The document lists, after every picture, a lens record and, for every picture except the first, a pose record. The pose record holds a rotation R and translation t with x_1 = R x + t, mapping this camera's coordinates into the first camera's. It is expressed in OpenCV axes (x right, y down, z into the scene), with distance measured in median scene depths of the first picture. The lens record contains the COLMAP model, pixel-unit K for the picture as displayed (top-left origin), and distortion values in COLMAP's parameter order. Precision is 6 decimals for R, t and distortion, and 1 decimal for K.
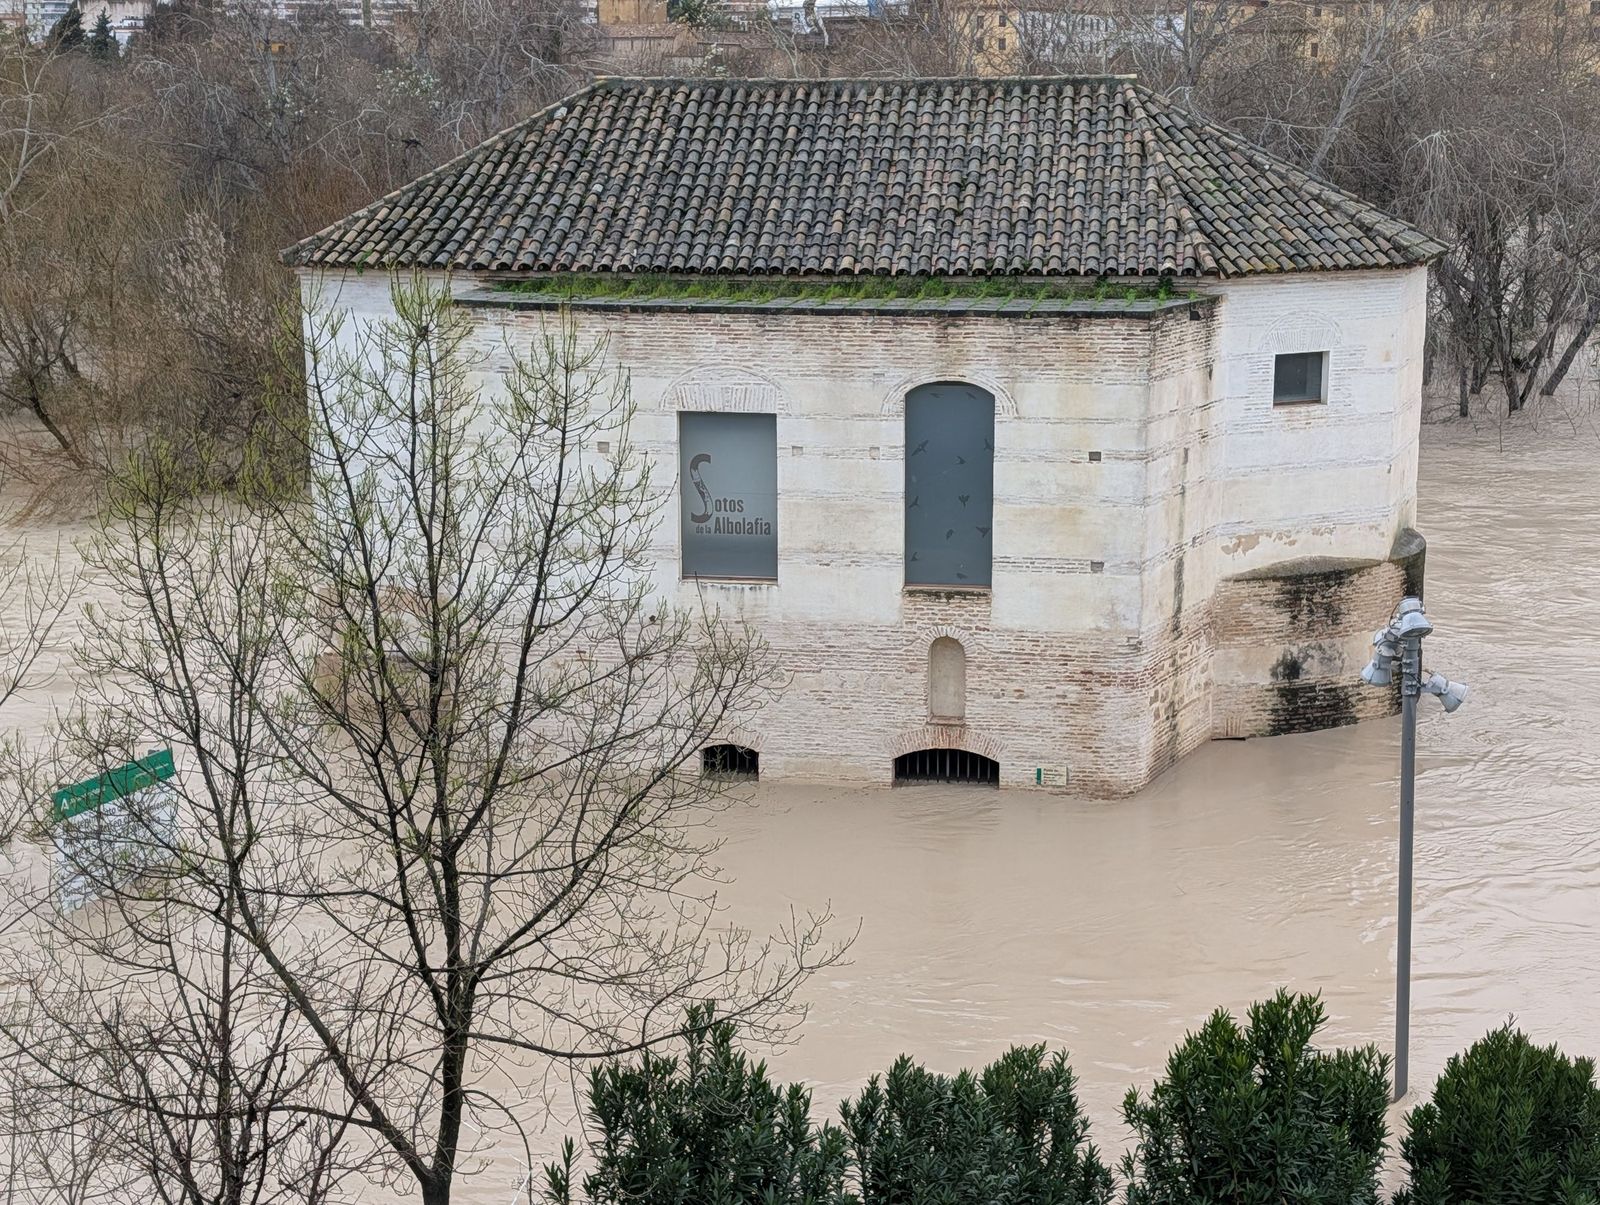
lens RADIAL K [[2499.0, 0, 849.0], [0, 2499.0, 630.8], [0, 0, 1]] dist [0.097058, 0.000000]
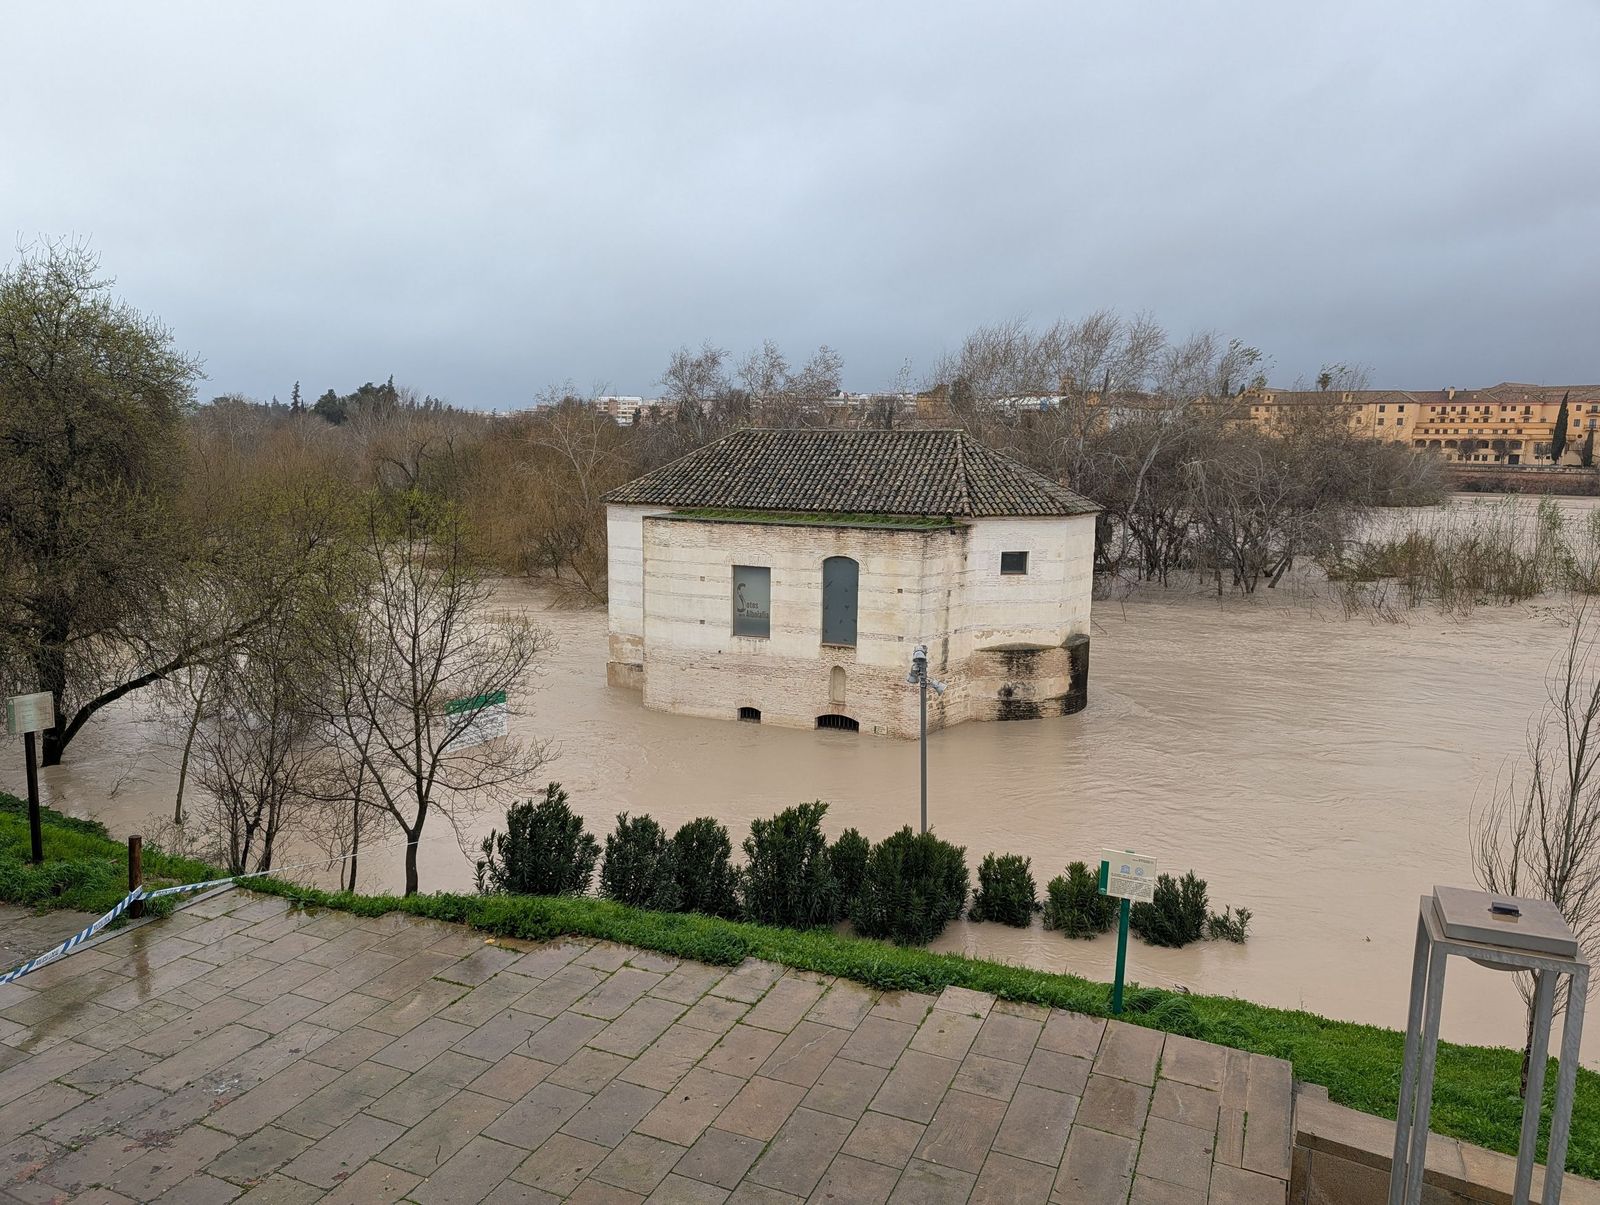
lens RADIAL K [[1144.6, 0, 790.9], [0, 1144.6, 607.7], [0, 0, 1]] dist [0.011316, -0.007956]
pose [[0.973387, 0.047180, -0.224260, 0.230030], [-0.062436, 0.996157, -0.061426, 0.016280], [0.220500, 0.073793, 0.972592, -0.044171]]
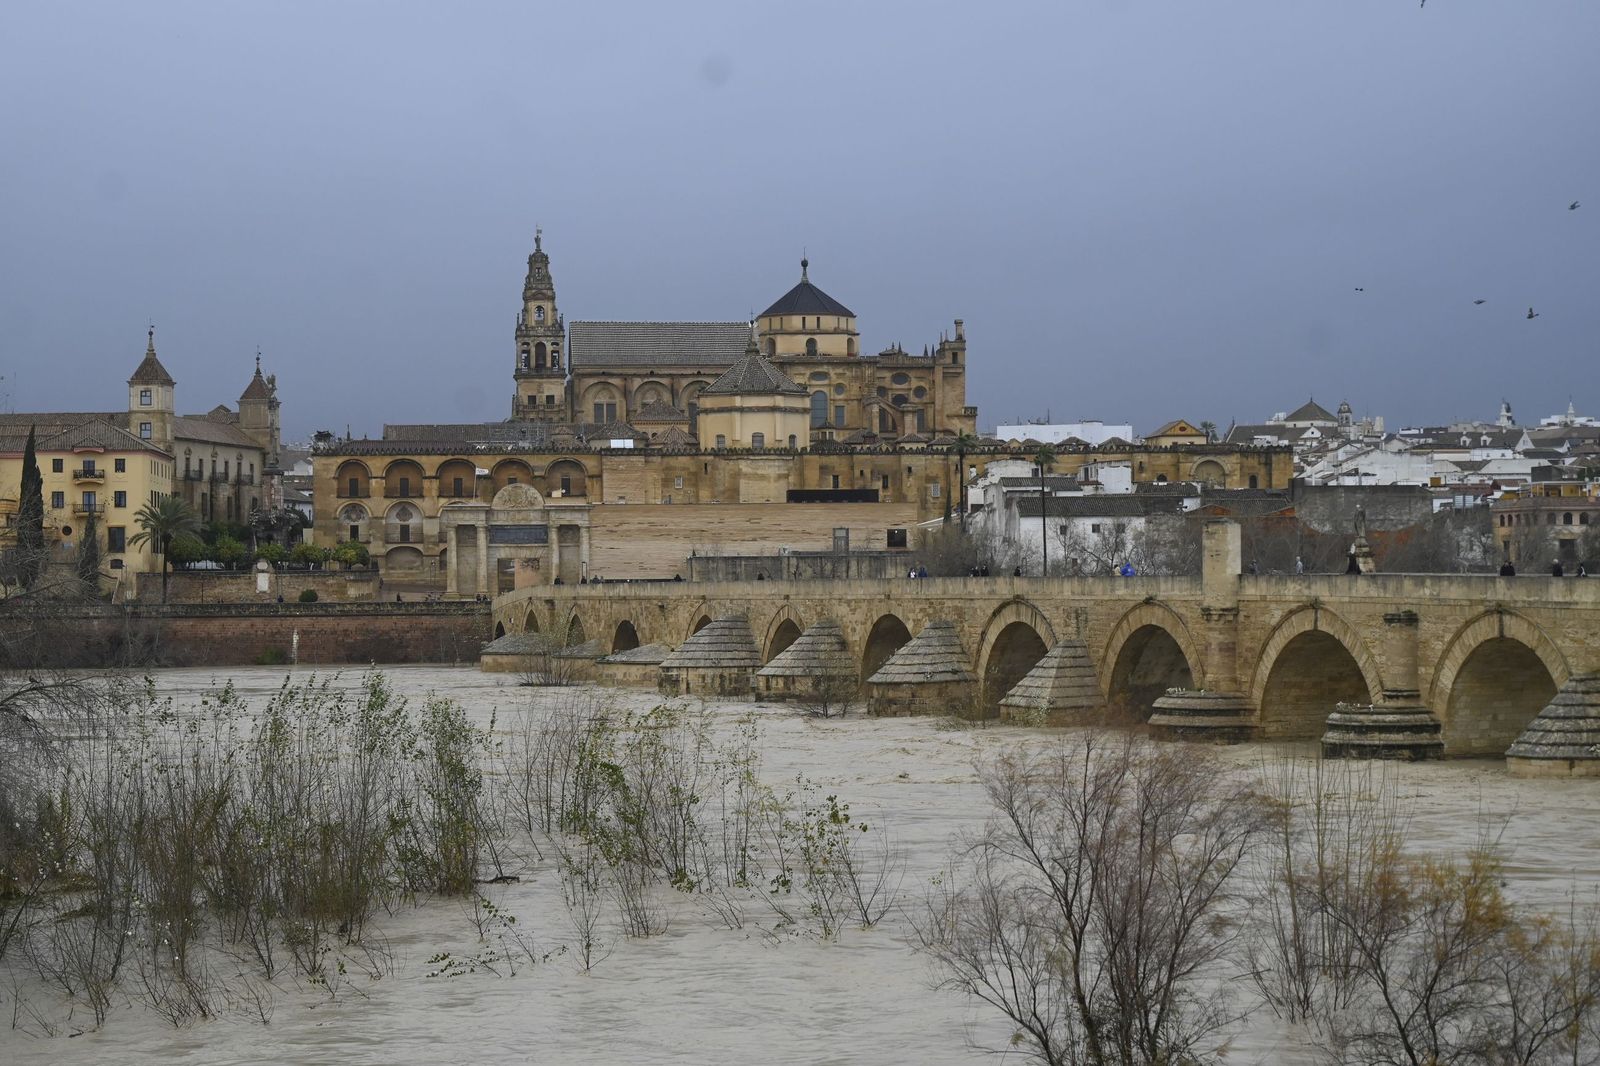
lens RADIAL K [[3197.9, 0, 797.3], [0, 3197.9, 531.7], [0, 0, 1]] dist [0.020309, 0.000000]
pose [[0.810231, -0.002255, 0.586107, -0.123180], [0.131495, 0.975200, -0.178026, -0.020948], [-0.571170, 0.221312, 0.790434, 0.075318]]
